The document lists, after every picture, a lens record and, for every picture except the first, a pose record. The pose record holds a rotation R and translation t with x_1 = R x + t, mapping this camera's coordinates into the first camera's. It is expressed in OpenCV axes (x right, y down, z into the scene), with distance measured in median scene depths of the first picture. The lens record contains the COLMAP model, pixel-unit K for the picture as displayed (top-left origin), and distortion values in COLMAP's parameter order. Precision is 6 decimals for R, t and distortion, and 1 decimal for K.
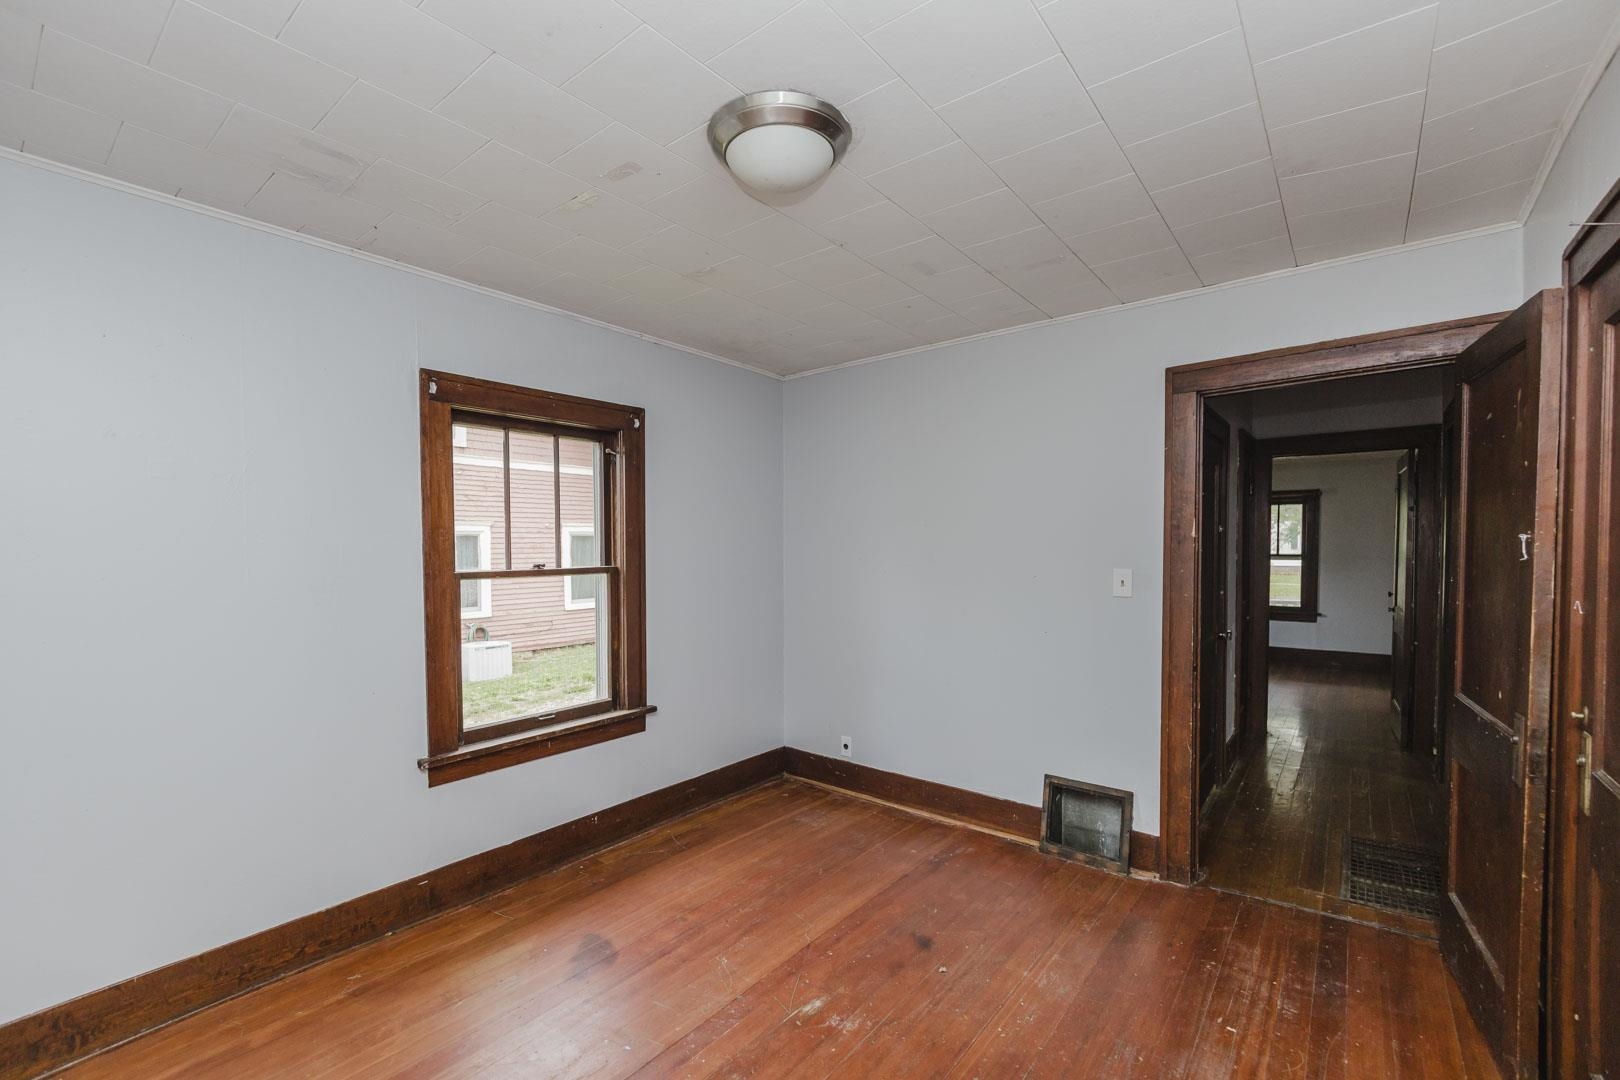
lens RADIAL K [[704.6, 0, 835.3], [0, 704.6, 542.6], [0, 0, 1]] dist [0.006137, 0.000259]
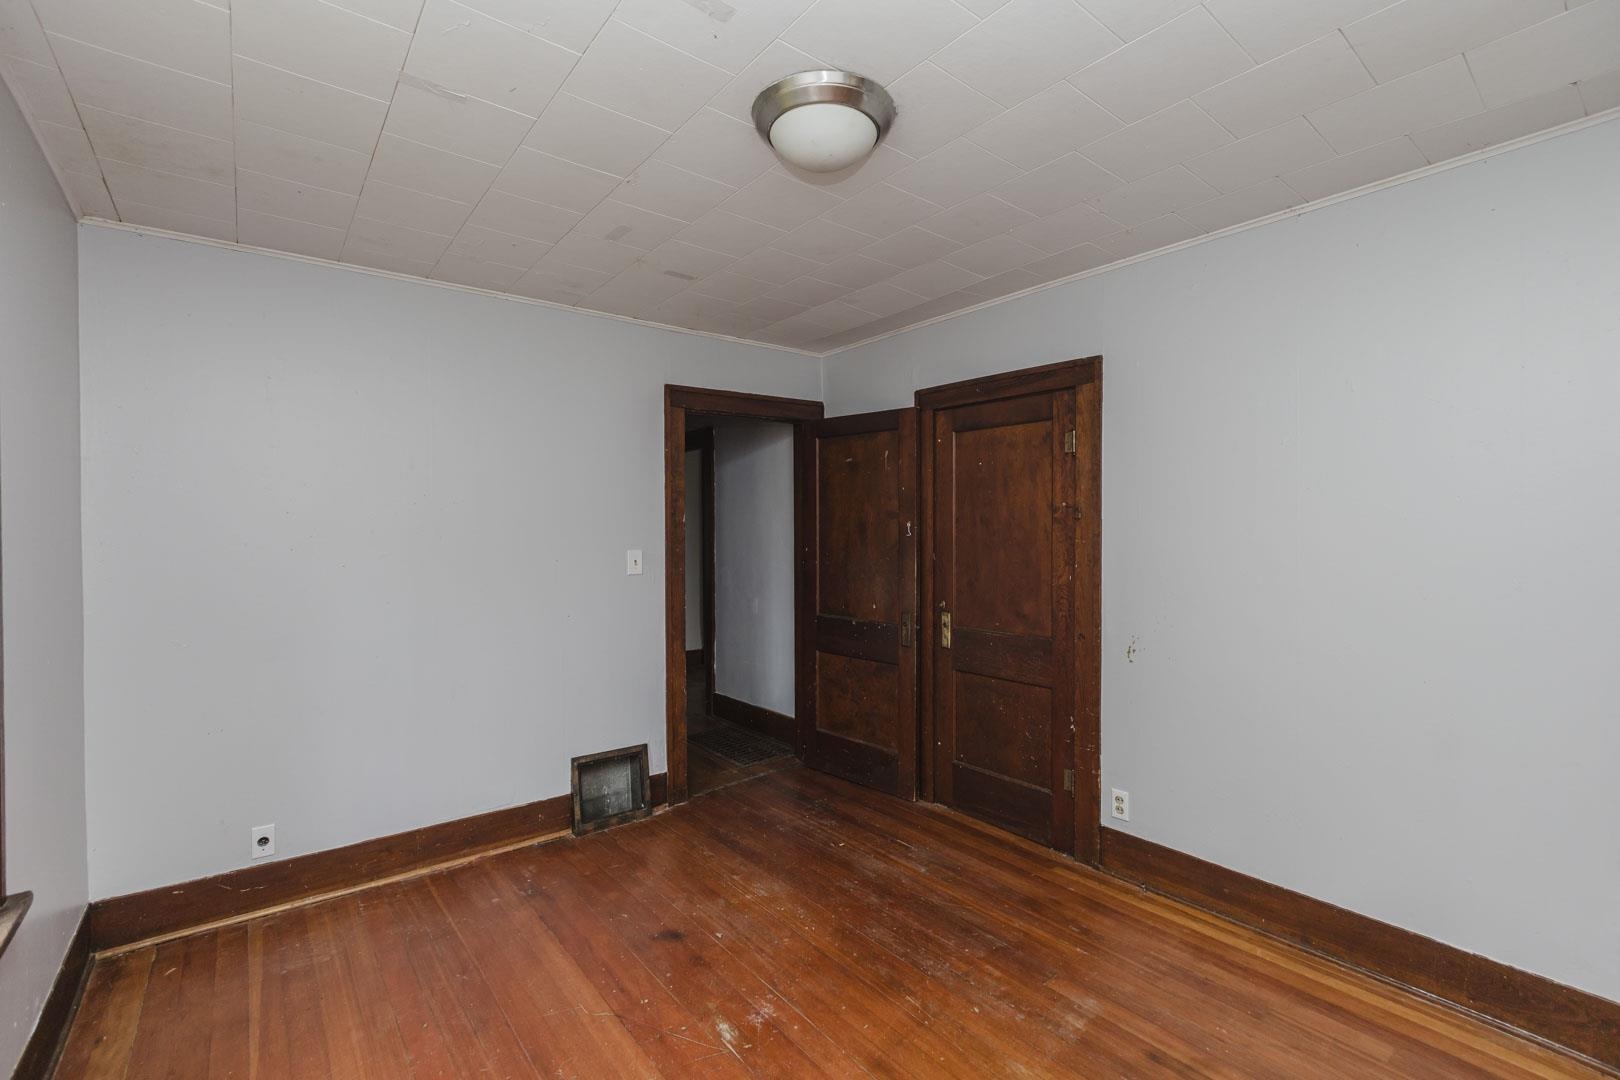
lens RADIAL K [[704.6, 0, 776.1], [0, 704.6, 534.8], [0, 0, 1]] dist [0.006137, 0.000259]
pose [[0.243966, 0.006318, 0.969763, -0.634539], [-0.003096, 0.999979, -0.005736, 0.019022], [-0.969779, -0.001603, 0.243980, 0.508574]]
